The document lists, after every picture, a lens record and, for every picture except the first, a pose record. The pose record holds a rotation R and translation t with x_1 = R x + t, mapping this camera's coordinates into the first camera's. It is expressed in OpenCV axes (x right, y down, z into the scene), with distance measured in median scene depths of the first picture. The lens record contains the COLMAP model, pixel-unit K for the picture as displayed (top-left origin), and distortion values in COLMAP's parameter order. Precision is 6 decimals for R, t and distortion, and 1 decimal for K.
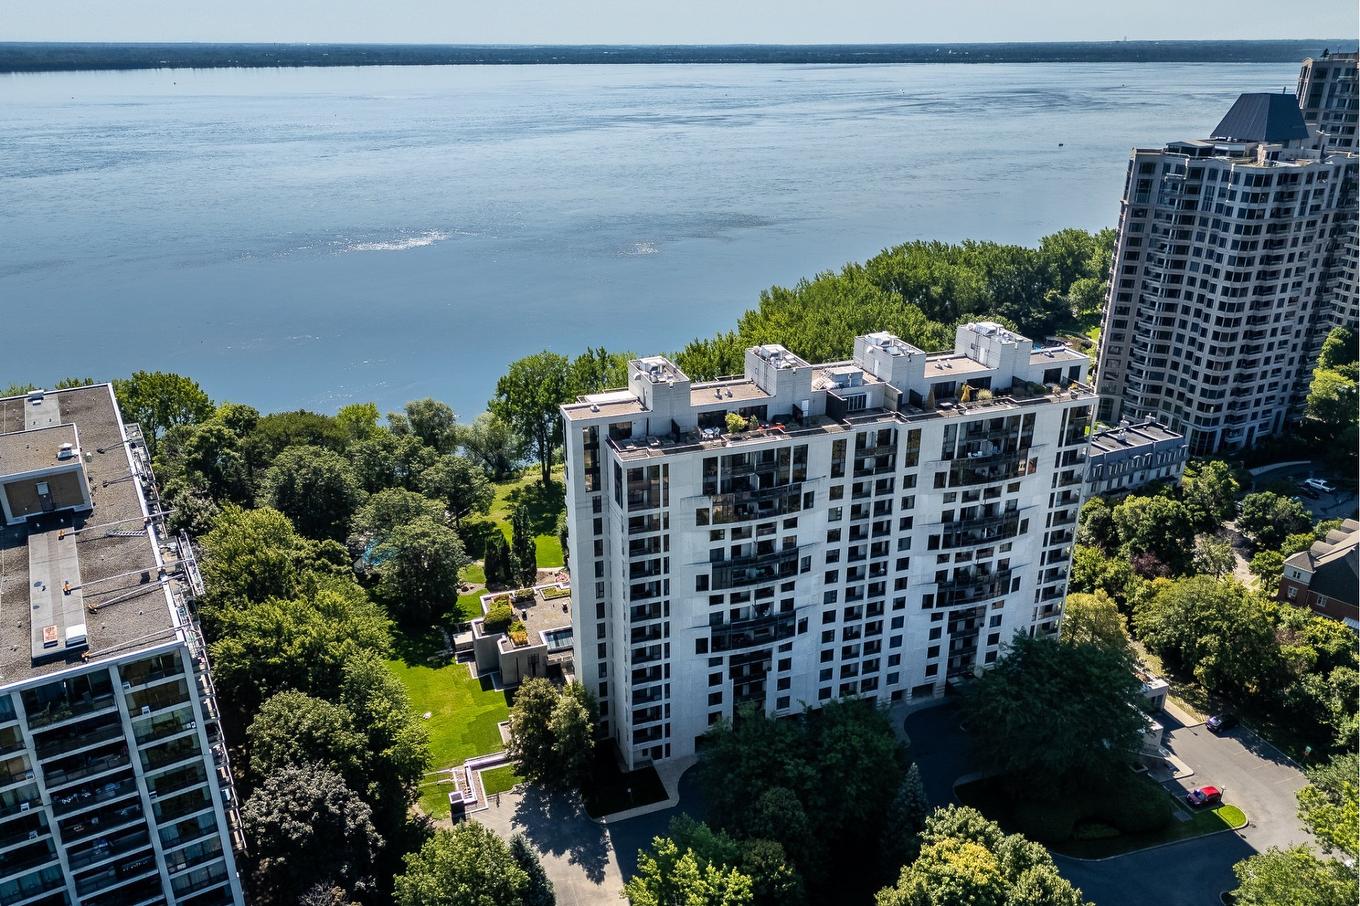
lens RADIAL K [[984.7, 0, 680.0], [0, 984.7, 453.0], [0, 0, 1]] dist [0.164038, -0.001542]
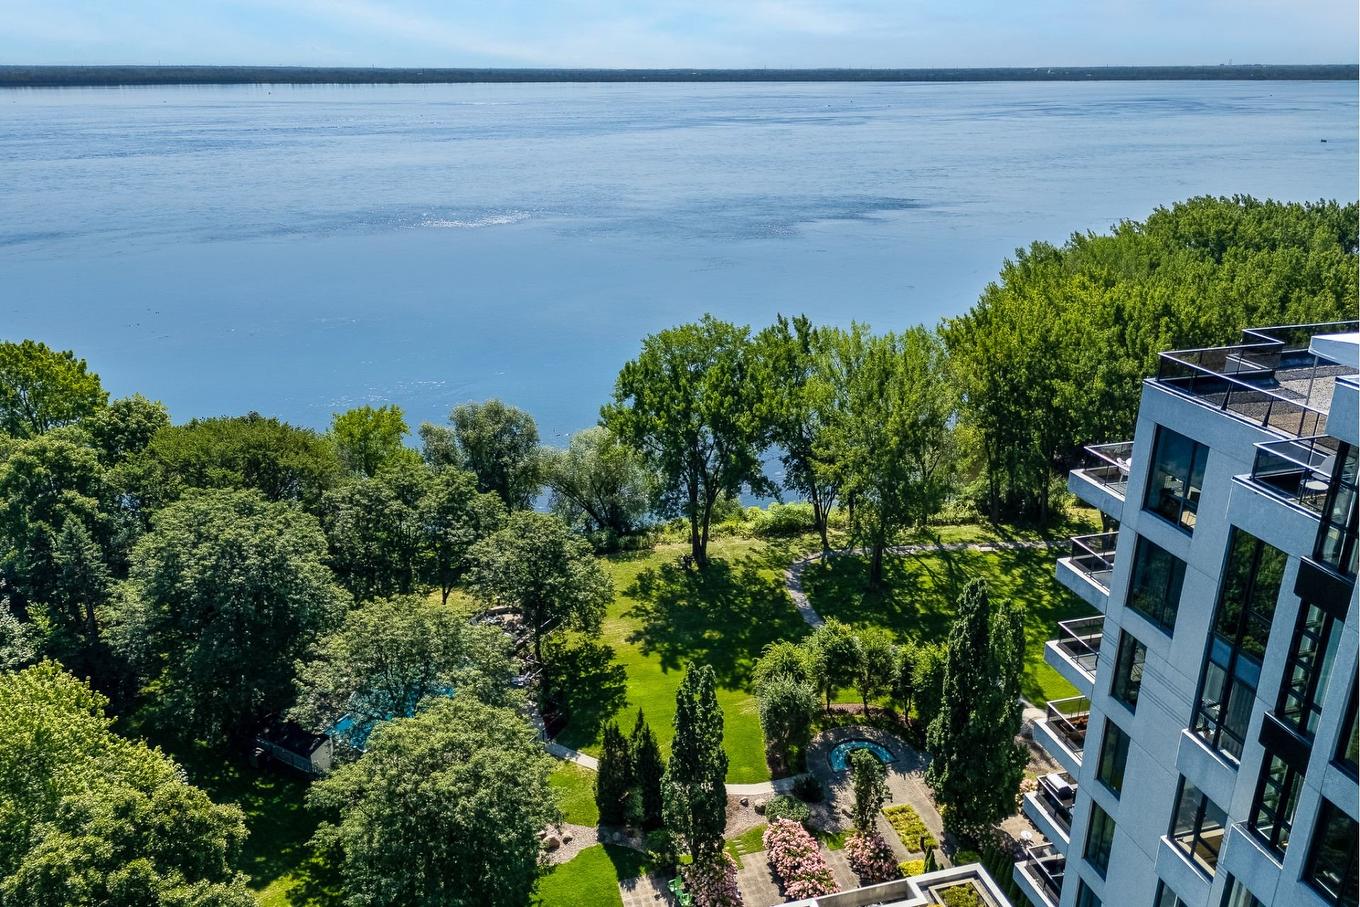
lens RADIAL K [[984.7, 0, 680.0], [0, 984.7, 453.5], [0, 0, 1]] dist [0.164038, -0.001542]
pose [[0.996845, 0.029290, -0.073772, -0.110745], [-0.030861, 0.999319, -0.020238, -0.017704], [0.073129, 0.022451, 0.997070, 0.471630]]
